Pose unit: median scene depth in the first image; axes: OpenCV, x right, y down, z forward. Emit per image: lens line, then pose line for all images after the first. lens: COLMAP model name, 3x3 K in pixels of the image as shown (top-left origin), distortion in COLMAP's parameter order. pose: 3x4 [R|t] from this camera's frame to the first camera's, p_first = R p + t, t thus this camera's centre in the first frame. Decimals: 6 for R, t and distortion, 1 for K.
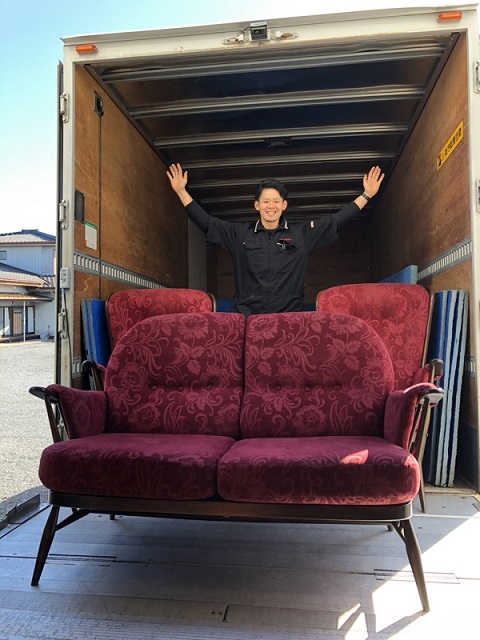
lens RADIAL K [[520.2, 0, 241.2], [0, 520.2, 318.8], [0, 0, 1]] dist [0.049031, -0.036274]
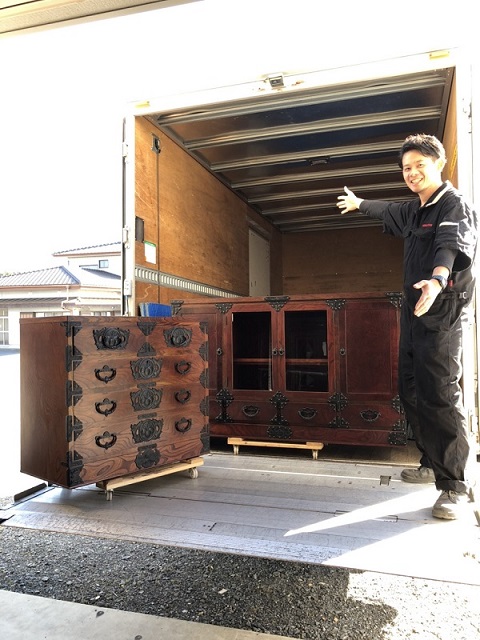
lens RADIAL K [[520.2, 0, 249.5], [0, 520.2, 326.9], [0, 0, 1]] dist [0.049031, -0.036274]
pose [[0.986199, -0.004319, -0.165505, 0.142982], [0.006202, 0.999922, 0.010862, 0.004718], [0.165445, -0.011738, 0.986149, -0.171310]]
